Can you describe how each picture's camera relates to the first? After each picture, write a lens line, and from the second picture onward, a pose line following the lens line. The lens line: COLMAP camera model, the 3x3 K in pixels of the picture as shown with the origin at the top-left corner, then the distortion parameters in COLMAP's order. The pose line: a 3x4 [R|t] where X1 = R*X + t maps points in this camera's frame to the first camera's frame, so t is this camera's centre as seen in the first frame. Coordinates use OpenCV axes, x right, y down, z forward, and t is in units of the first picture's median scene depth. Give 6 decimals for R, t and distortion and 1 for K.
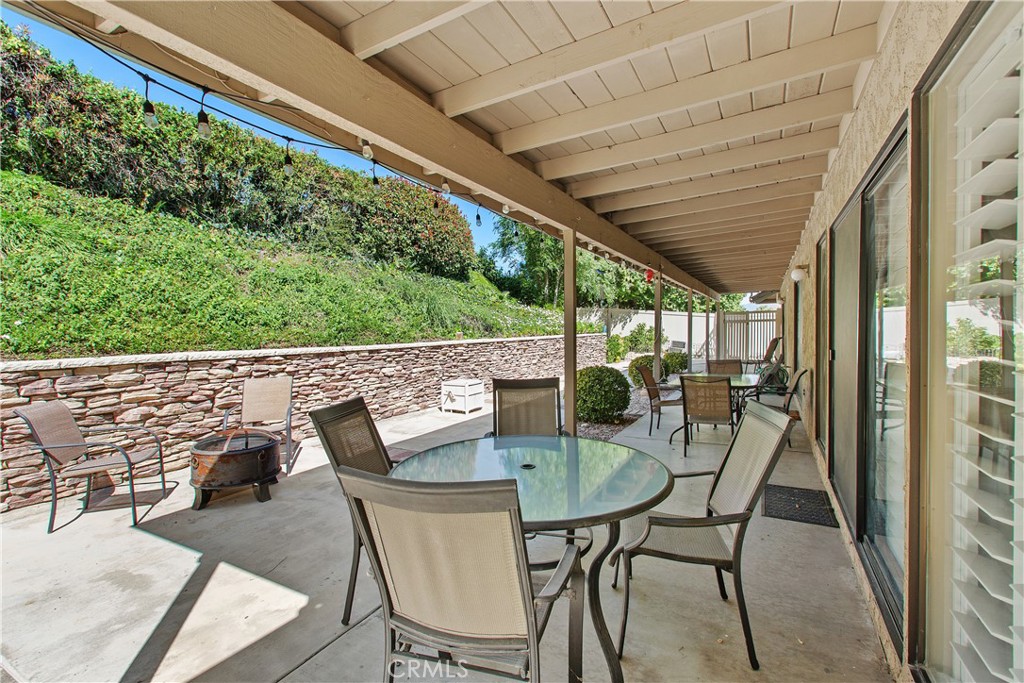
lens RADIAL K [[466.6, 0, 511.6], [0, 466.6, 333.5], [0, 0, 1]] dist [0.002416, -0.001934]
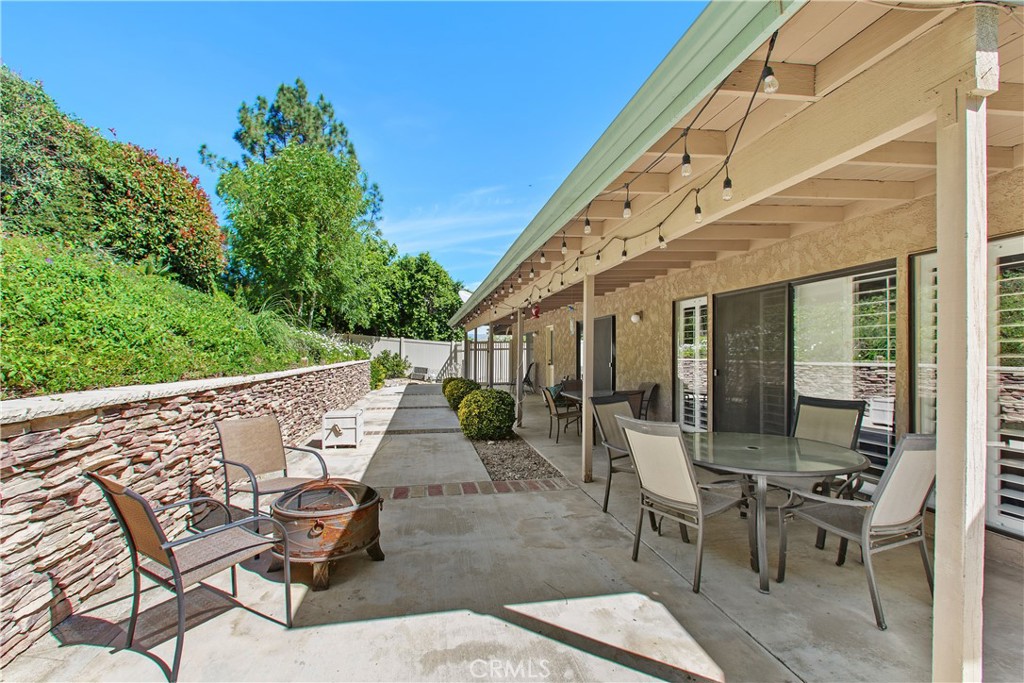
lens RADIAL K [[466.6, 0, 514.2], [0, 466.6, 350.7], [0, 0, 1]] dist [0.002416, -0.001934]
pose [[0.770308, 0.013330, 0.637532, -0.735892], [-0.000239, 0.999787, -0.020615, 0.002514], [-0.637671, 0.015728, 0.770148, 0.165381]]
